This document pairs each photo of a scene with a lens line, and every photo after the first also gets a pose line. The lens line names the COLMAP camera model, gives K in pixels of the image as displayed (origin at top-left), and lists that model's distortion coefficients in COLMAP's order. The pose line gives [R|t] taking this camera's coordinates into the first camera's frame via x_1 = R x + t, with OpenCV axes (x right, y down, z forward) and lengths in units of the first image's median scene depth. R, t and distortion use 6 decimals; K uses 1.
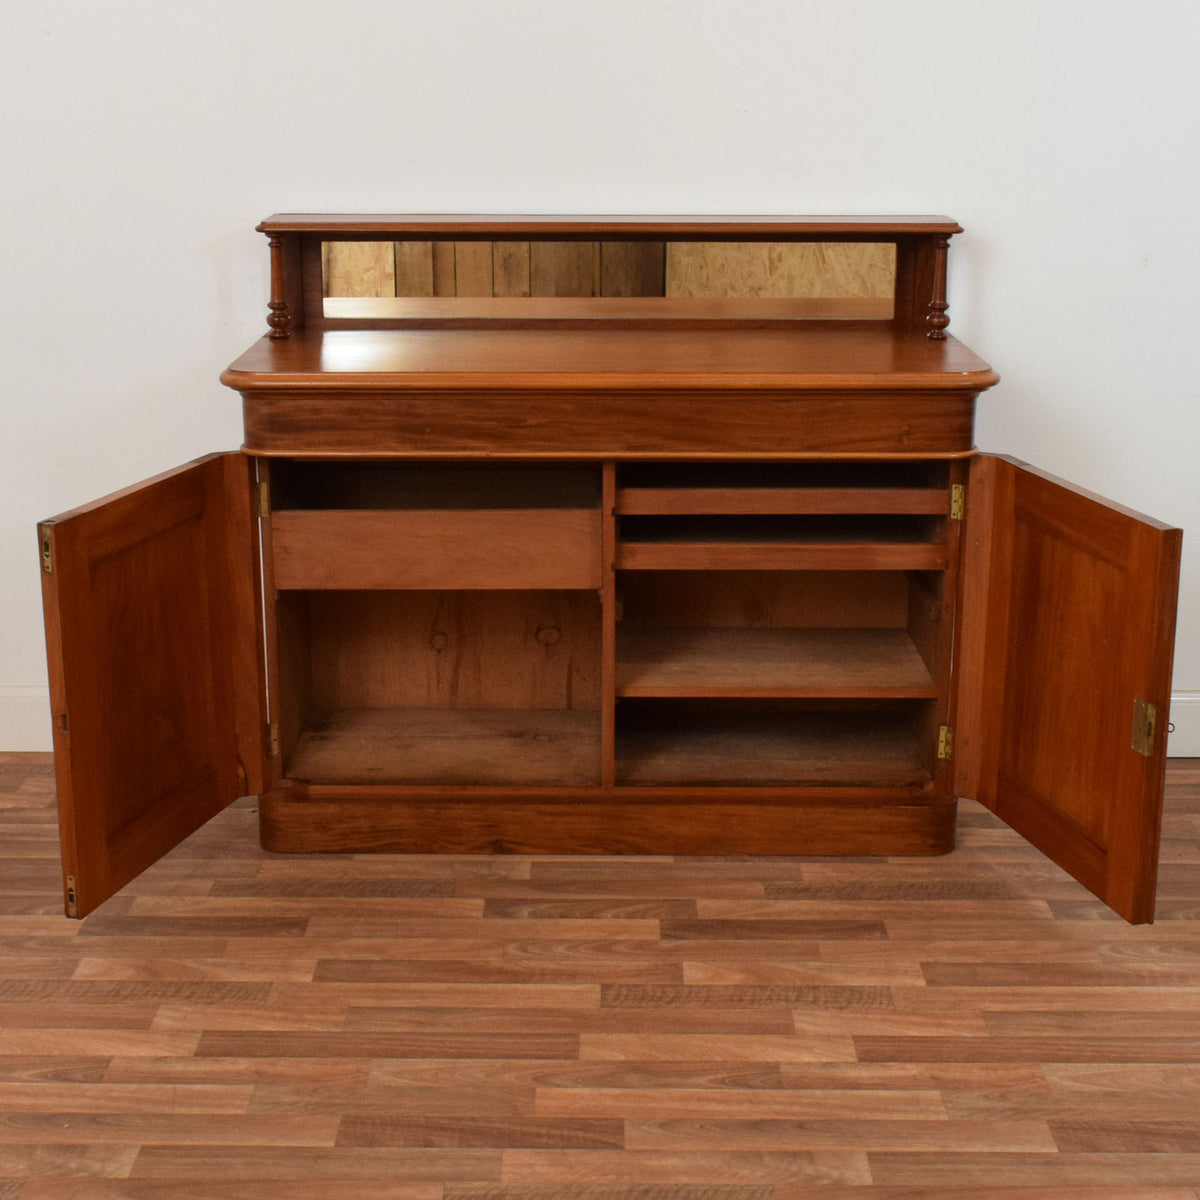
lens RADIAL K [[2057.1, 0, 608.0], [0, 2057.1, 642.3], [0, 0, 1]] dist [0.005021, 0.012358]
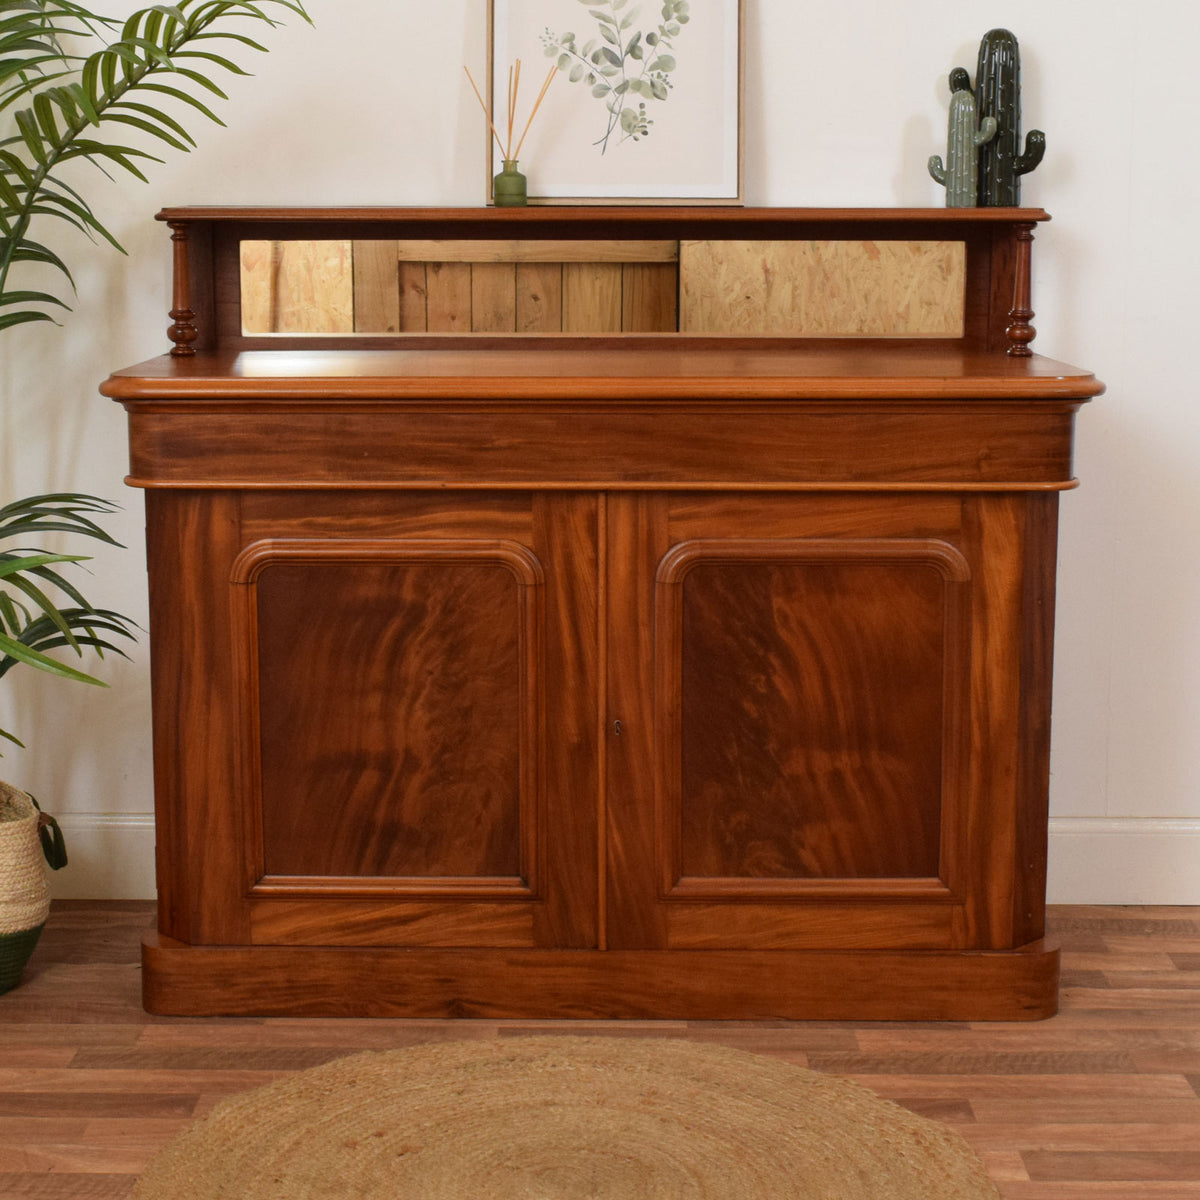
lens RADIAL K [[2366.3, 0, 600.0], [0, 2366.3, 600.0], [0, 0, 1]] dist [-0.015320, 0.044051]
pose [[0.999973, -0.000824, -0.007270, 0.006669], [-0.000047, 0.992891, -0.119031, 0.056419], [0.007317, 0.119028, 0.992864, 0.123430]]
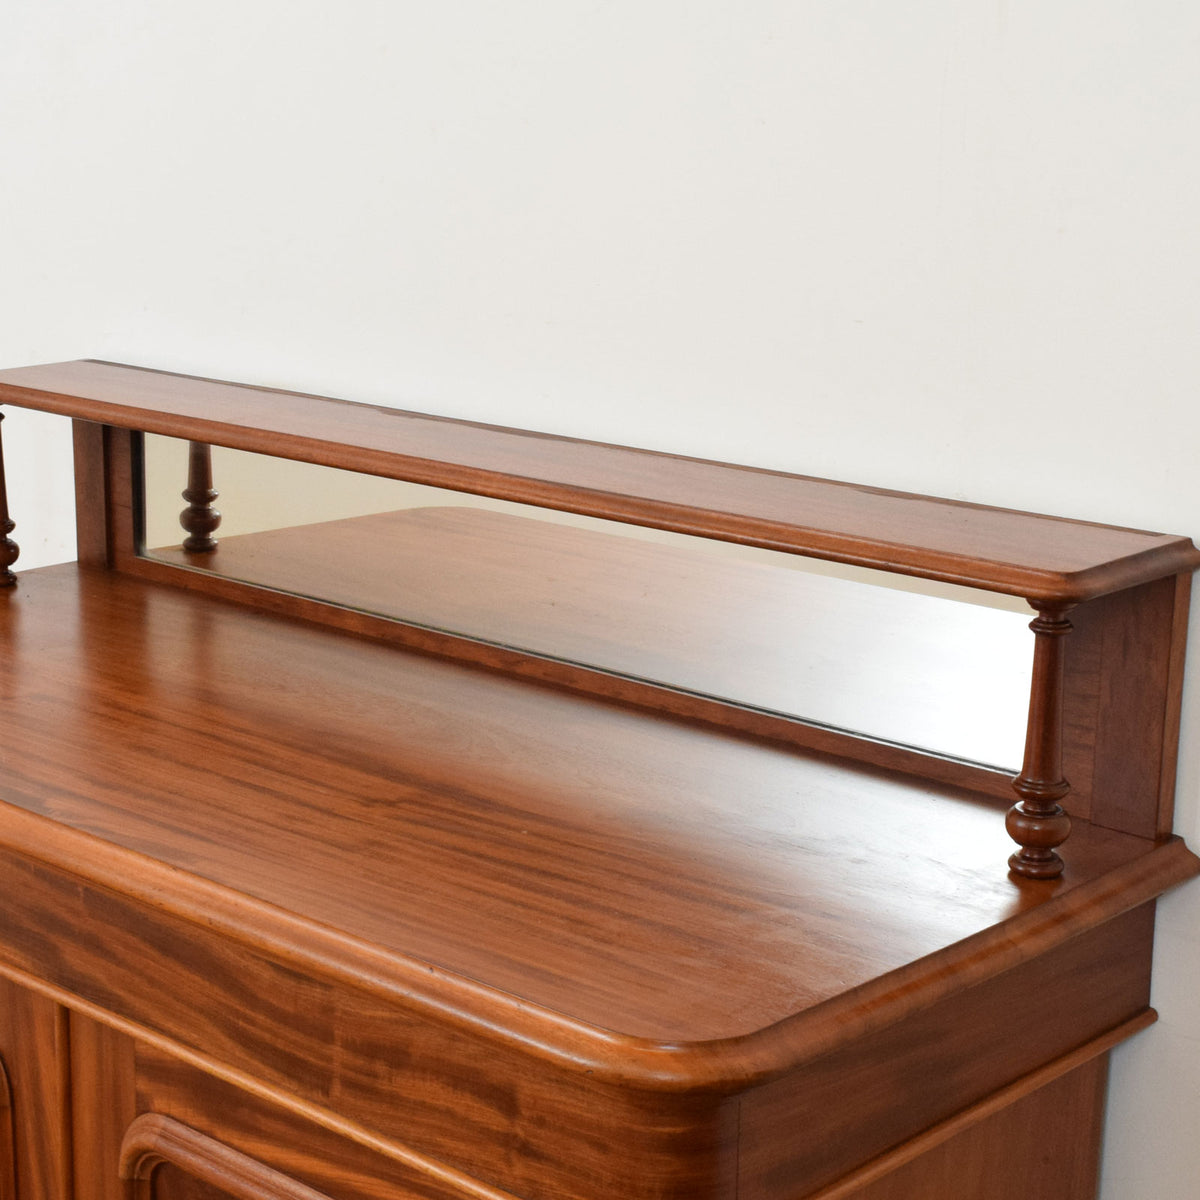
lens RADIAL K [[2366.3, 0, 600.0], [0, 2366.3, 600.0], [0, 0, 1]] dist [-0.015320, 0.044051]
pose [[0.735238, 0.160589, -0.658510, 0.403917], [-0.205006, 0.978712, 0.009782, -0.198421], [0.646062, 0.127807, 0.752508, 0.682661]]
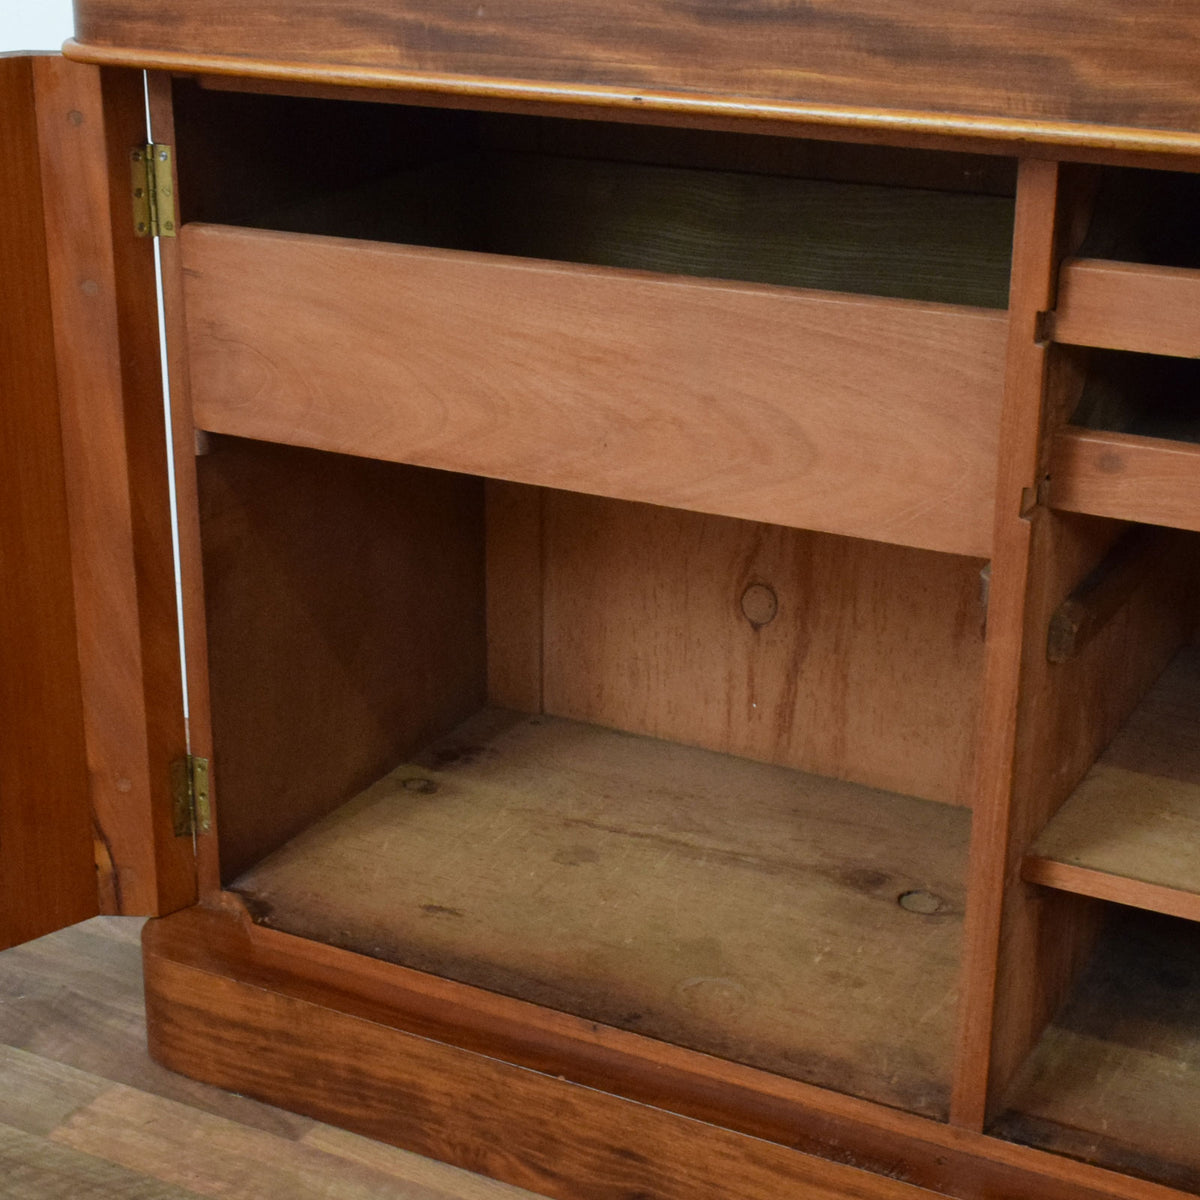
lens RADIAL K [[2230.9, 0, 598.8], [0, 2230.9, 620.8], [0, 0, 1]] dist [-0.023770, -0.006920]
pose [[0.881729, 0.171971, -0.439294, 0.100188], [-0.136956, 0.984398, 0.110473, -0.048628], [0.451438, -0.037243, 0.891525, 0.680832]]
